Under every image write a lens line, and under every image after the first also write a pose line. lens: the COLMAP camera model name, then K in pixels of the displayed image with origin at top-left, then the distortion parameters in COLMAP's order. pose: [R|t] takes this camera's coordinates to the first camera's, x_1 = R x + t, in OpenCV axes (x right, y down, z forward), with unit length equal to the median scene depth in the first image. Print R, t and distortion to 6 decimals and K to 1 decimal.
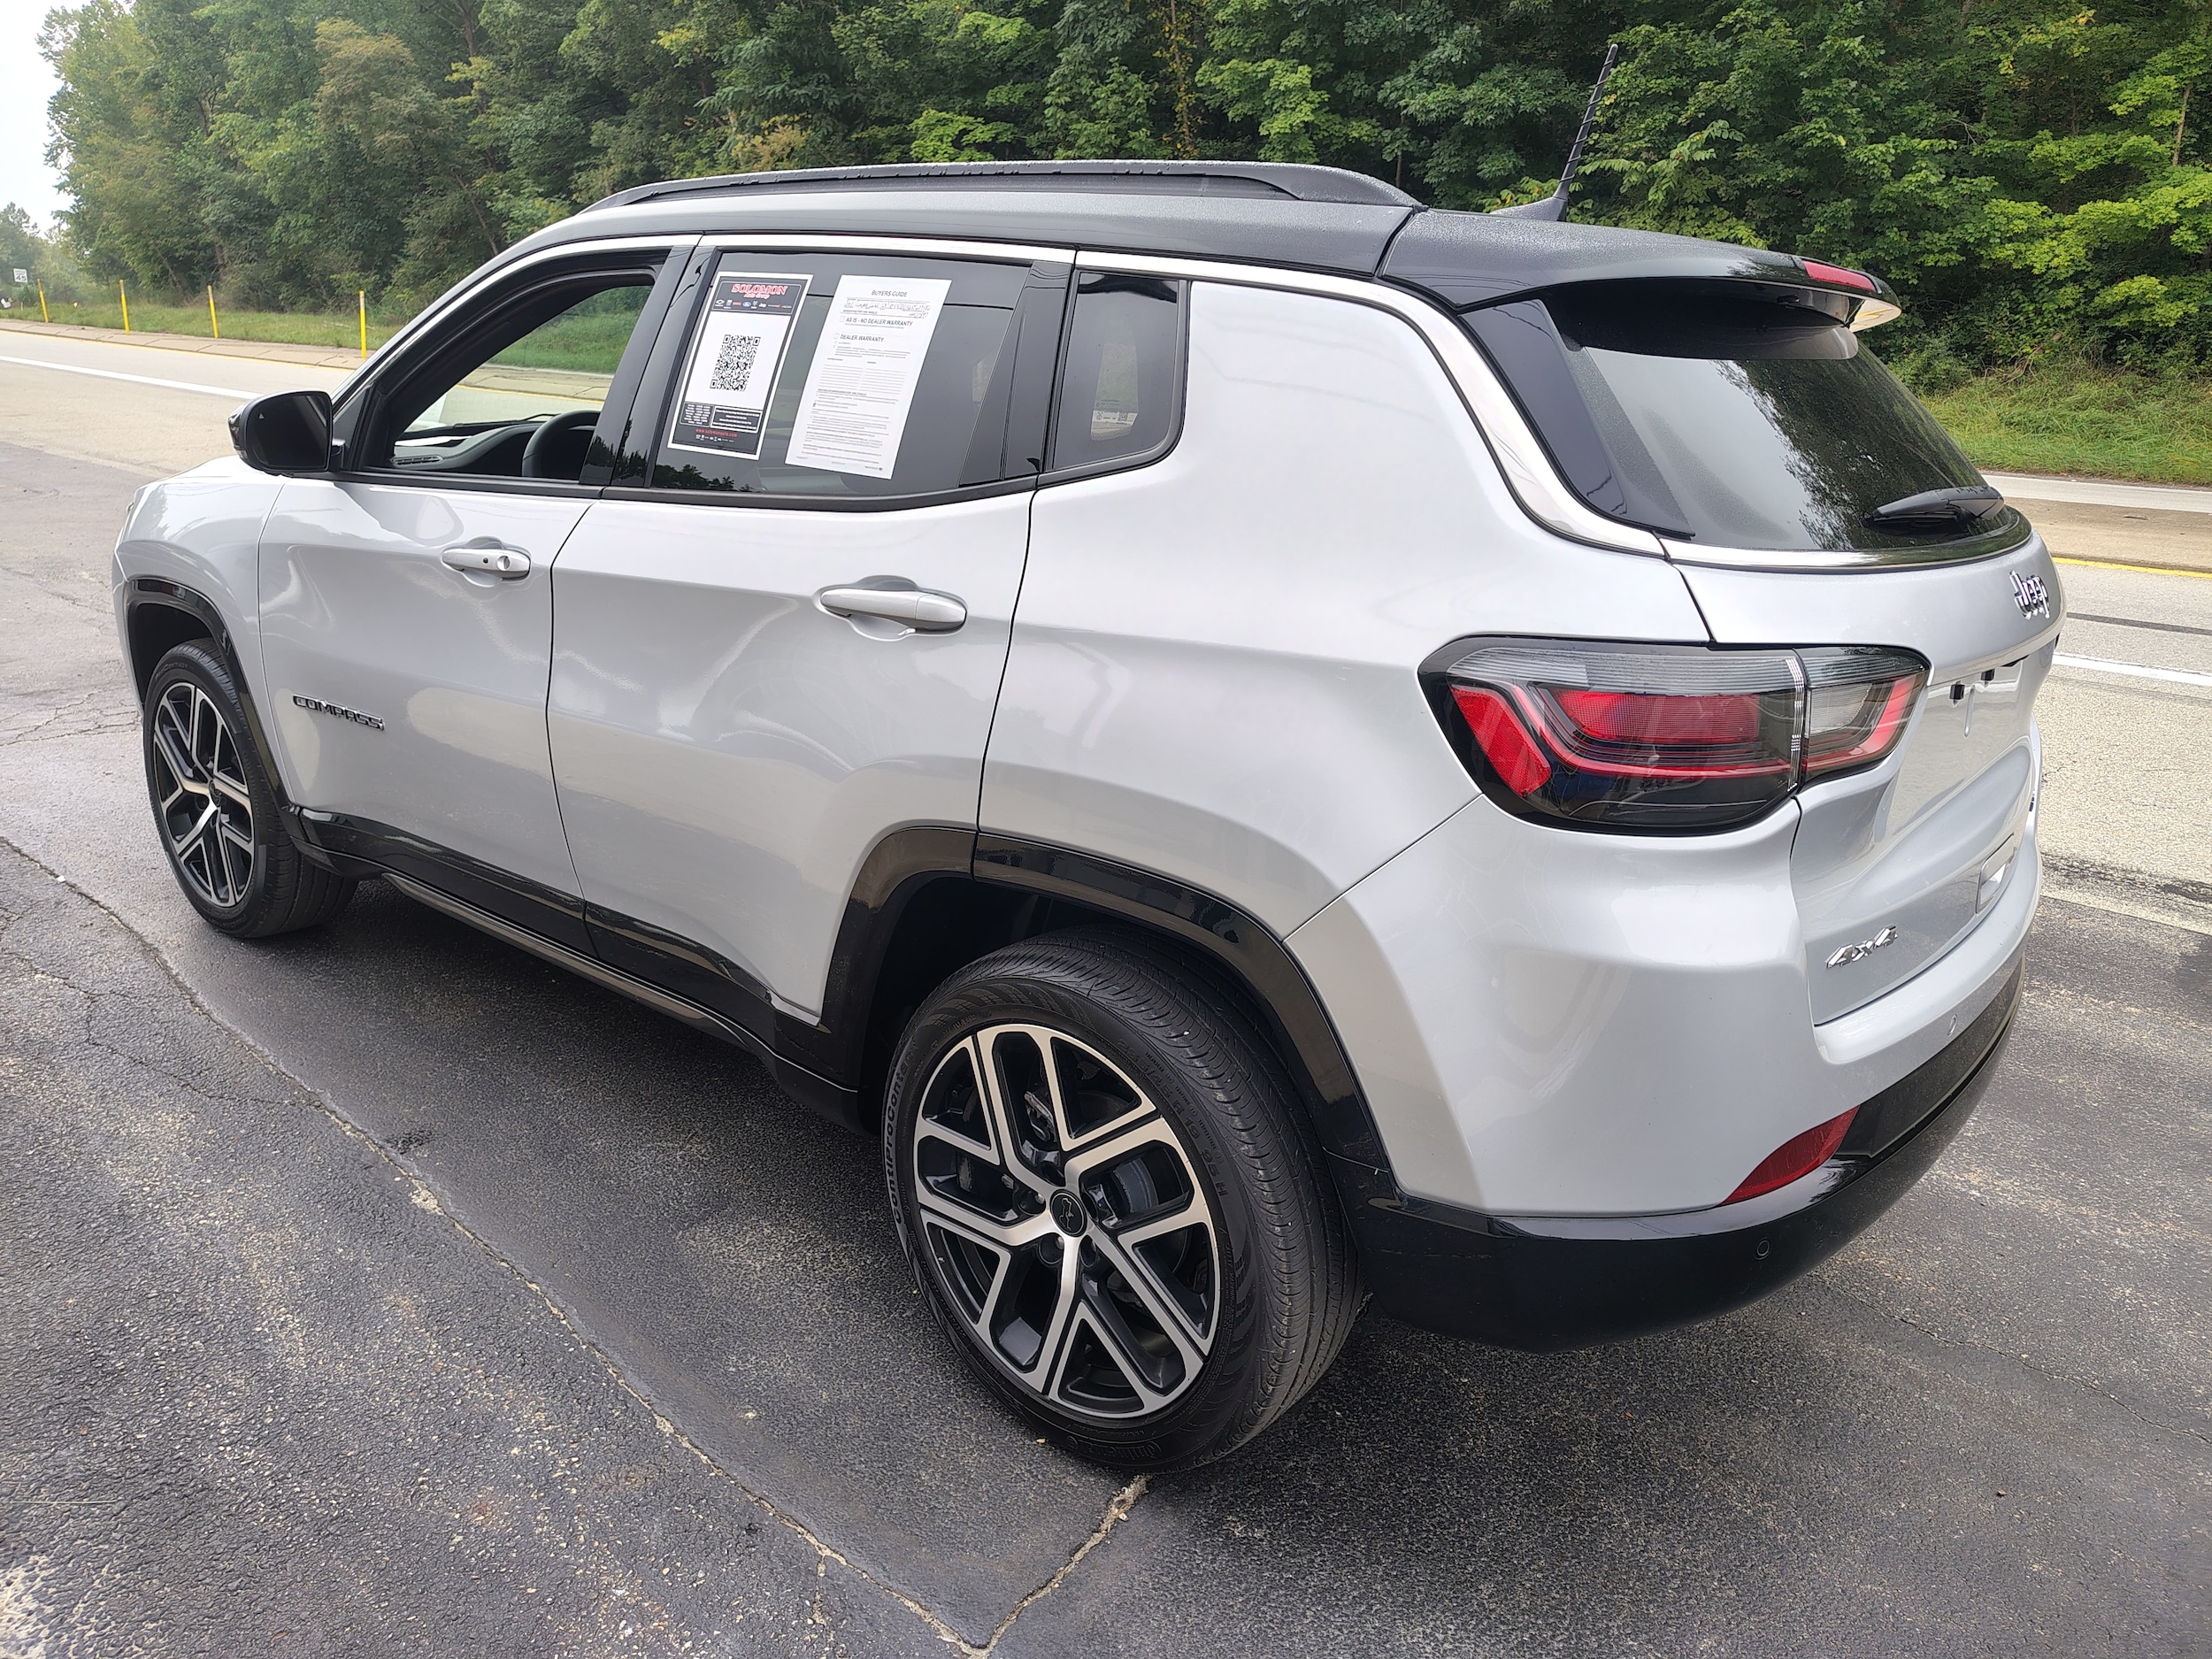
lens RADIAL K [[1517.2, 0, 1088.2], [0, 1517.2, 845.6], [0, 0, 1]] dist [0.018667, -0.013637]
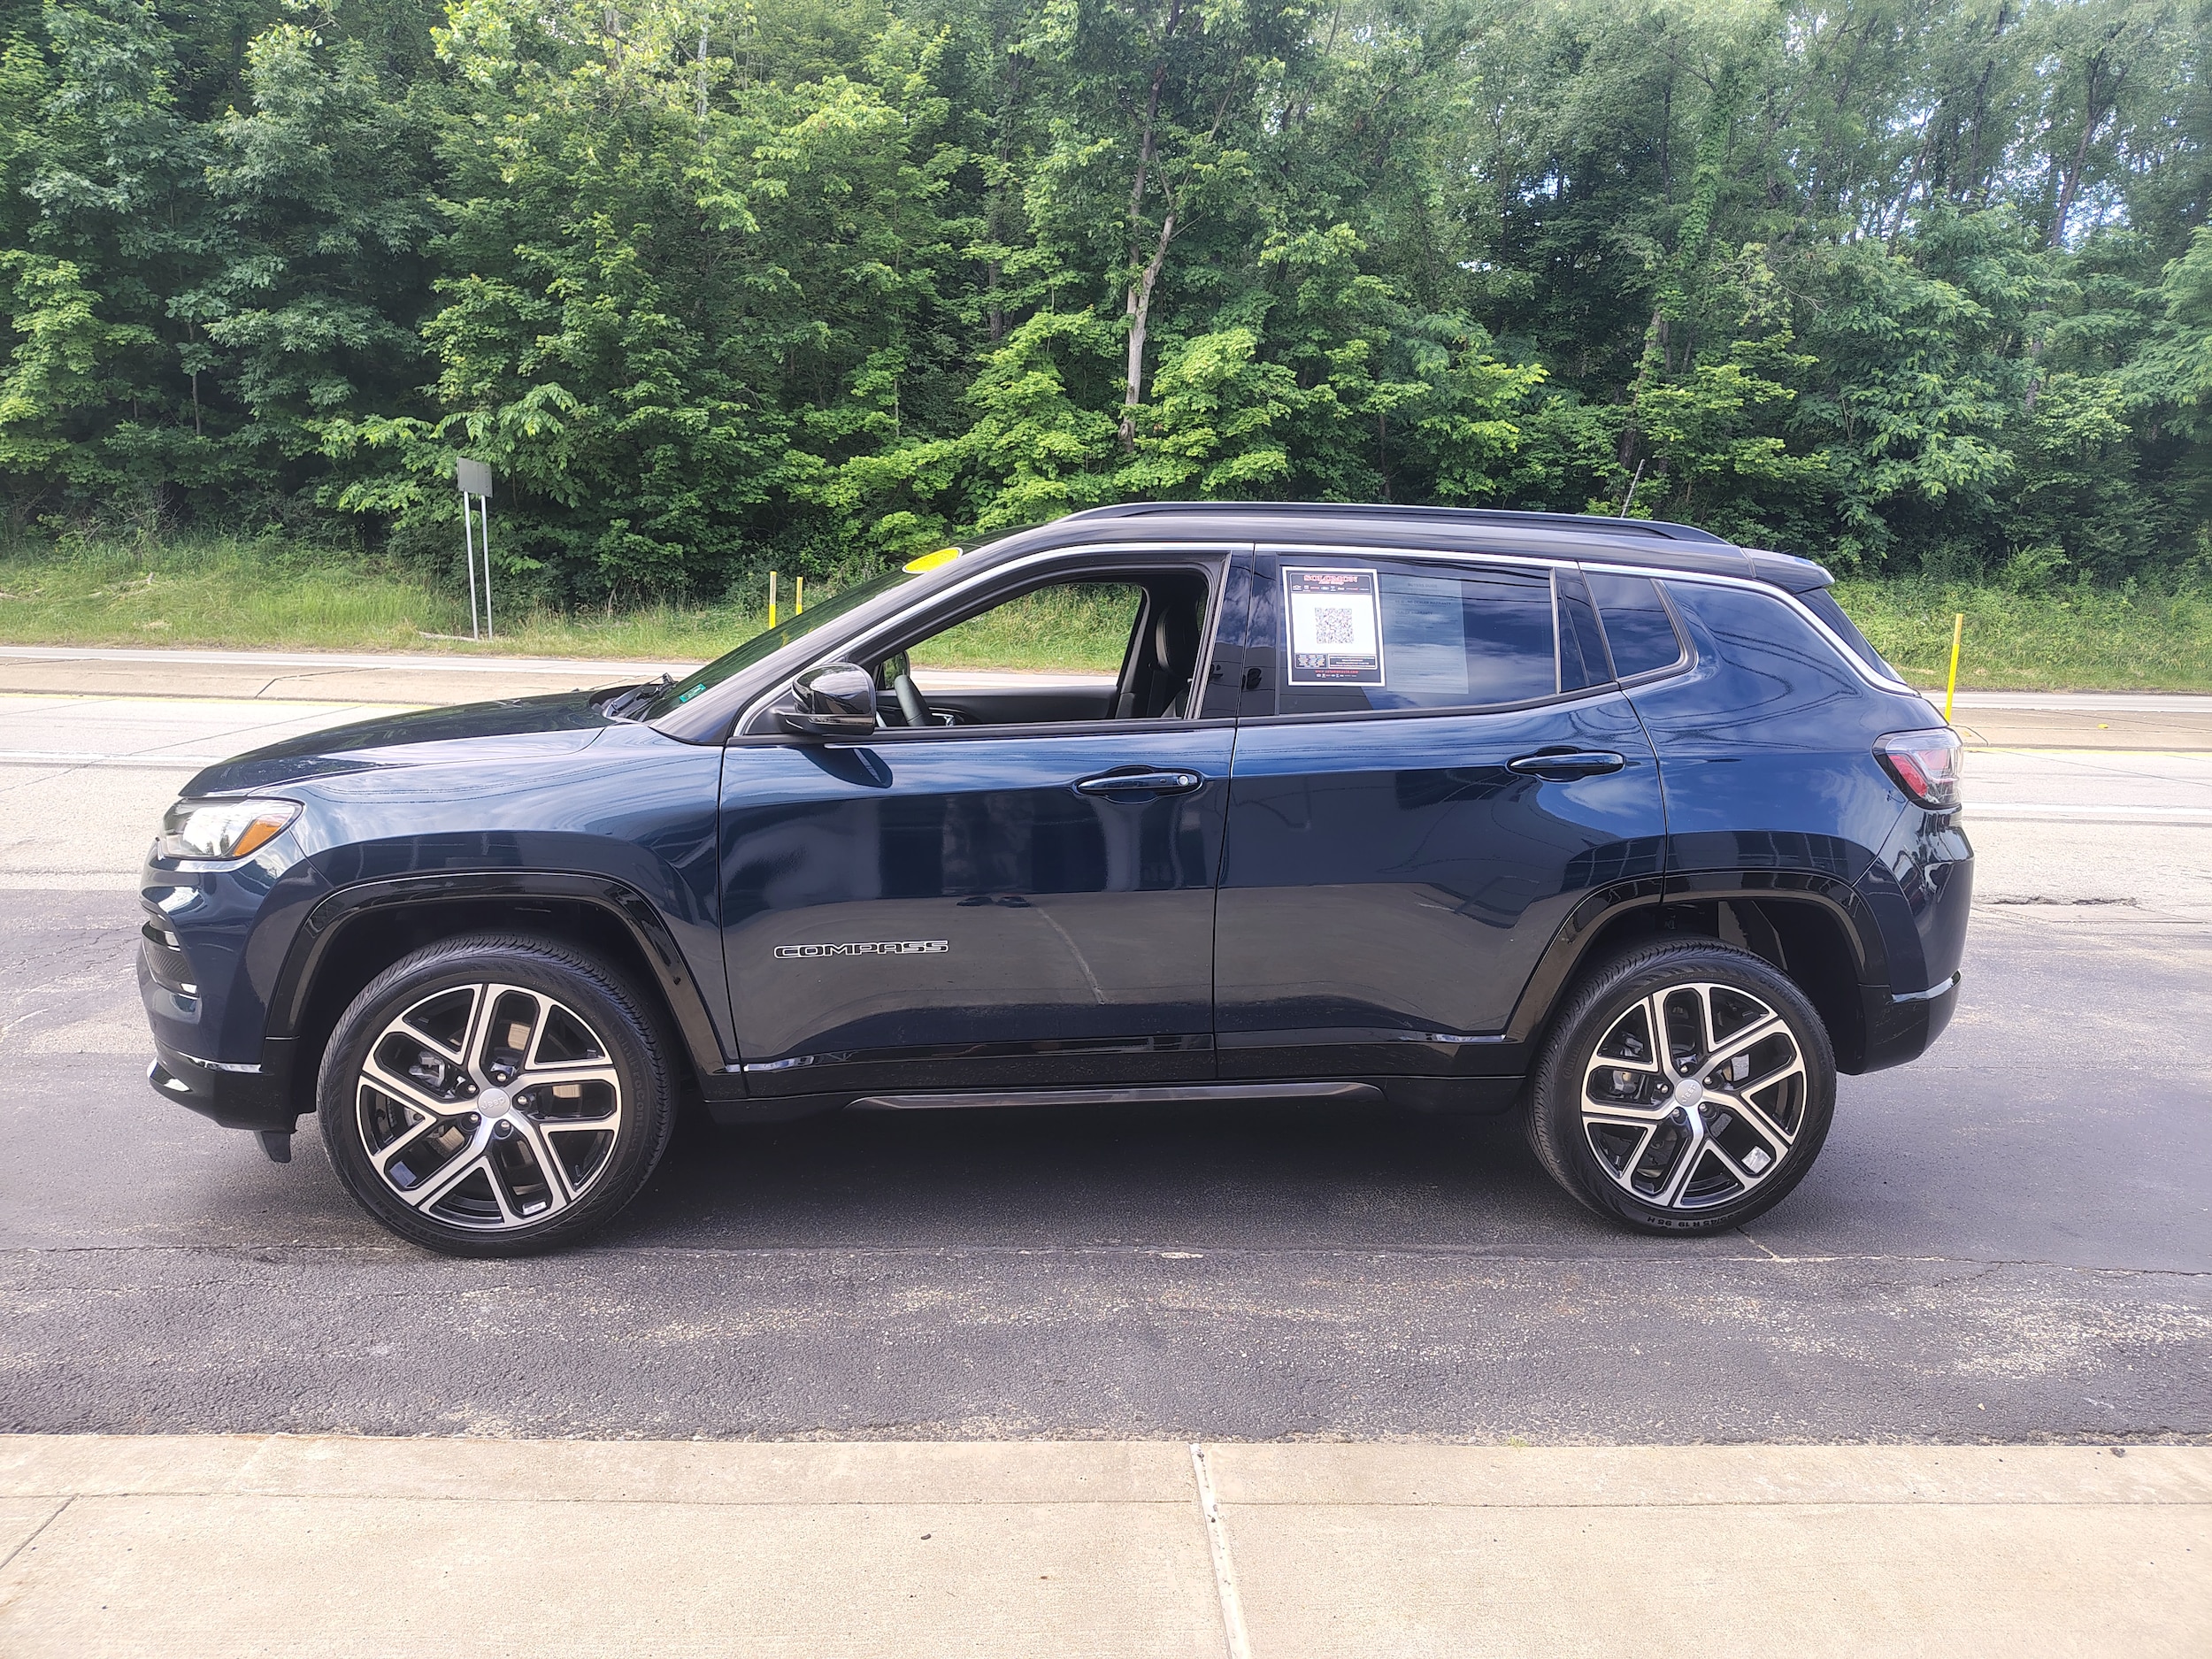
lens RADIAL K [[1517.2, 0, 1114.9], [0, 1517.2, 840.5], [0, 0, 1]] dist [0.018667, -0.013637]
pose [[0.697818, -0.129436, 0.704483, -1.353223], [0.222892, 0.973945, -0.041838, -0.093728], [-0.680713, 0.186219, 0.708486, 0.123652]]
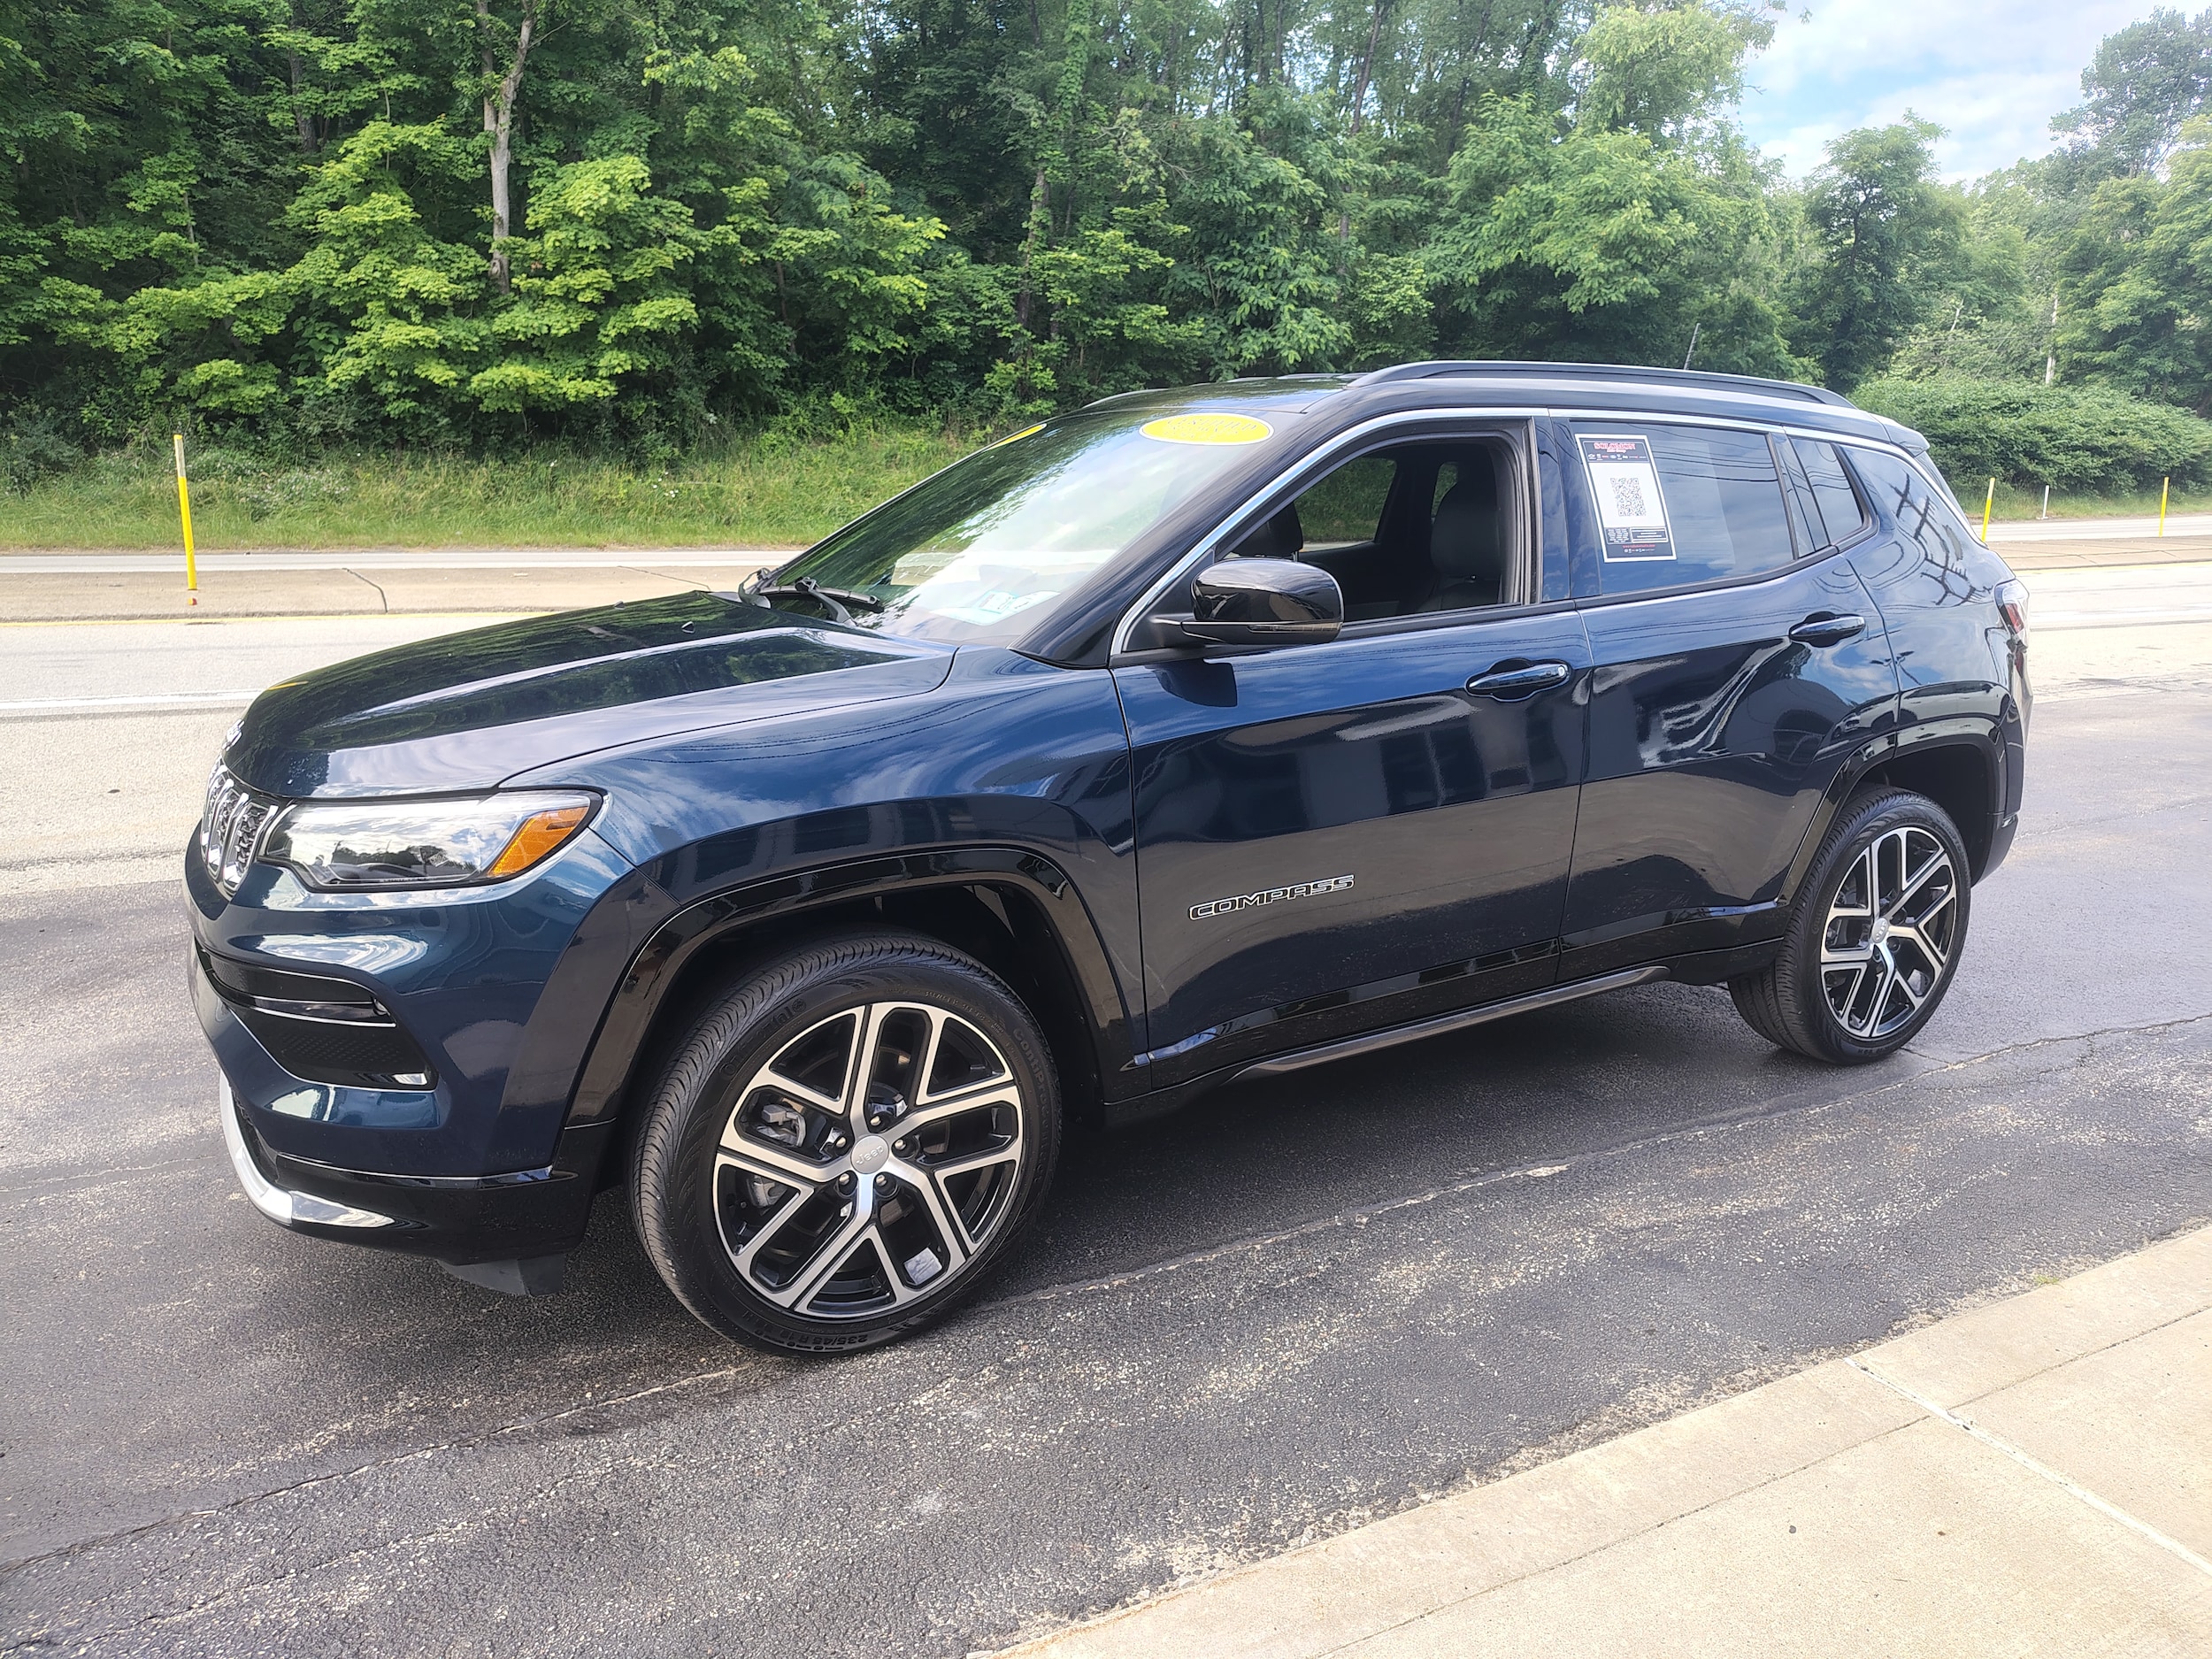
lens RADIAL K [[1517.2, 0, 1121.8], [0, 1517.2, 849.5], [0, 0, 1]] dist [0.018667, -0.013637]
pose [[0.336868, -0.255331, 0.906270, -1.630689], [0.293237, 0.943108, 0.156712, -0.344489], [-0.894724, 0.212961, 0.392576, 0.872206]]
